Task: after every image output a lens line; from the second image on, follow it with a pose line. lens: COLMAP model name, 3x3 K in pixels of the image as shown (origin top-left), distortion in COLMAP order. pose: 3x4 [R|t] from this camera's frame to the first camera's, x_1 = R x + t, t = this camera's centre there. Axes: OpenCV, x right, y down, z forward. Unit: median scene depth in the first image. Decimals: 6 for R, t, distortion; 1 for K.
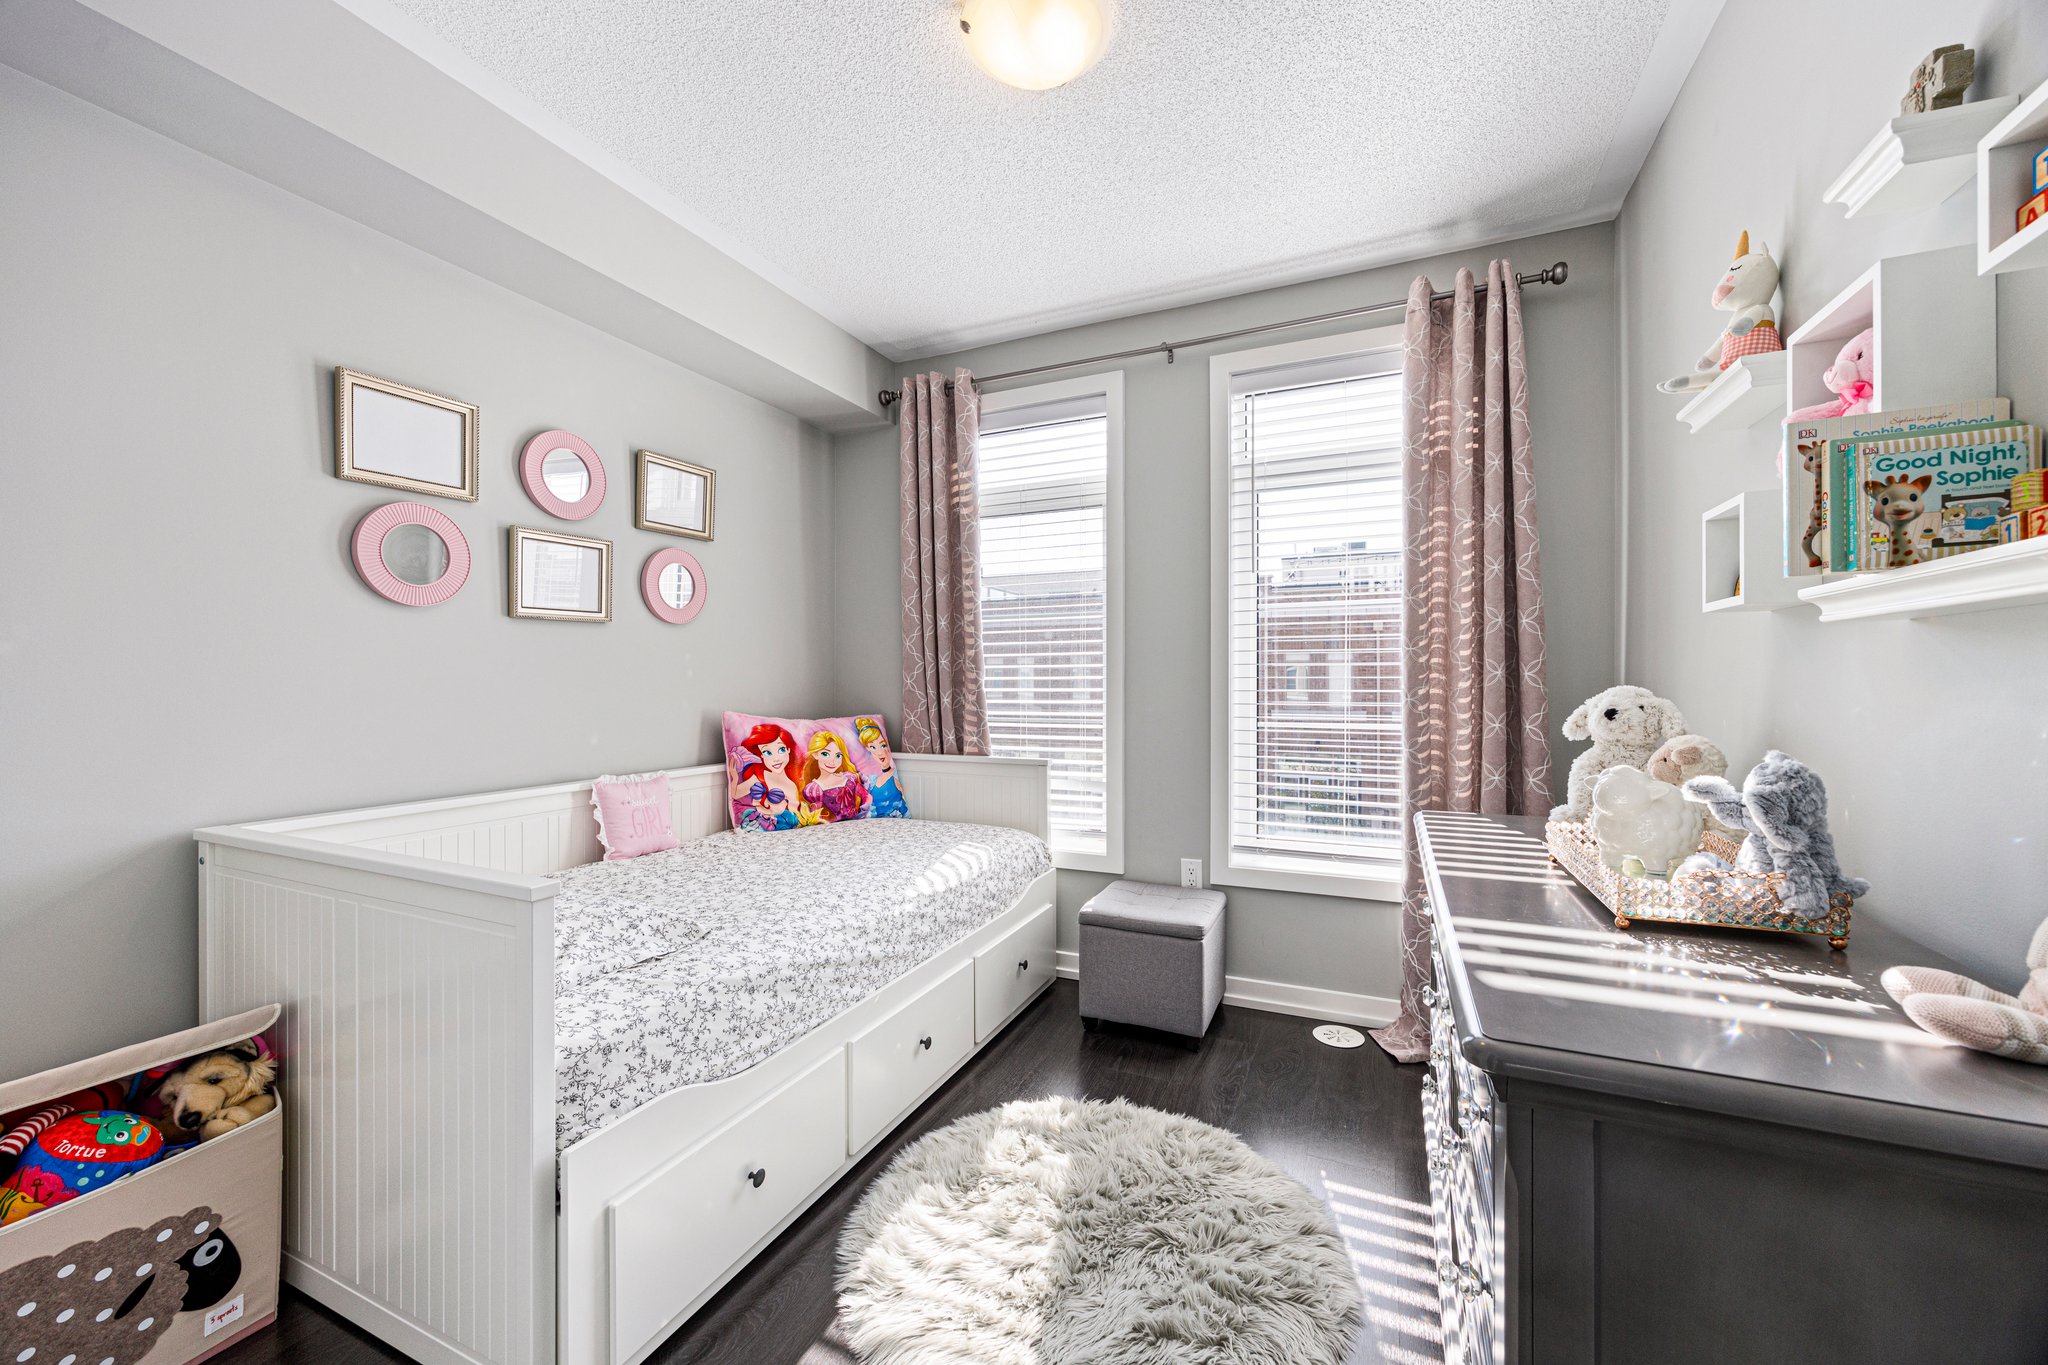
lens RADIAL K [[798.0, 0, 1015.9], [0, 798.0, 674.8], [0, 0, 1]] dist [0.011044, 0.000238]
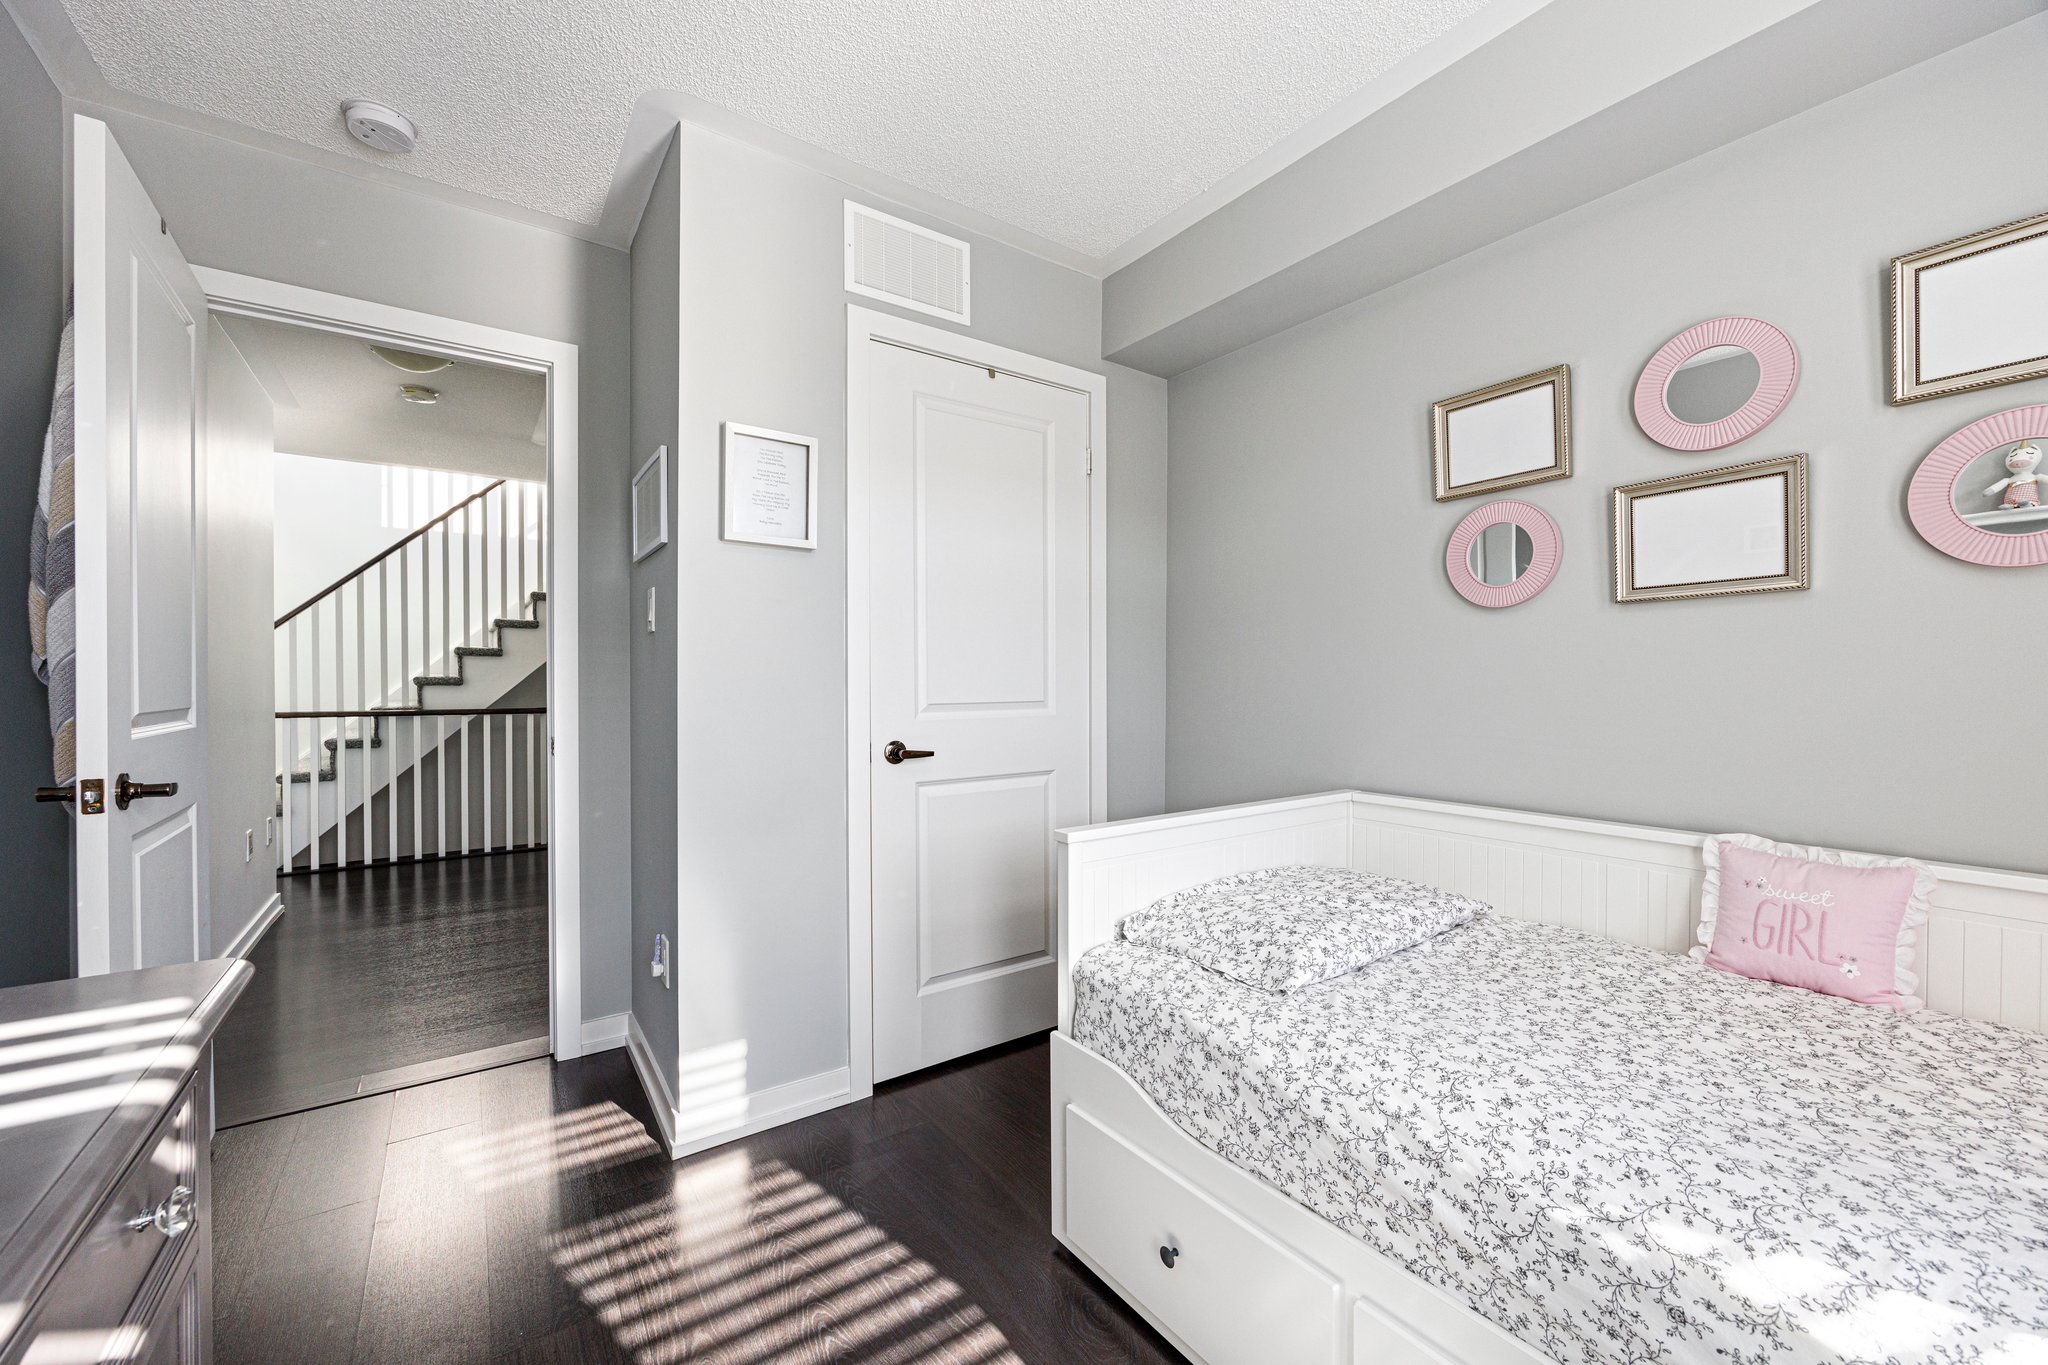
lens RADIAL K [[798.0, 0, 1006.8], [0, 798.0, 688.2], [0, 0, 1]] dist [0.011044, 0.000238]
pose [[-0.504522, 0.007474, -0.863366, 0.461315], [0.007418, 0.999963, 0.004322, 0.006710], [0.863367, -0.004224, -0.504559, 1.166044]]
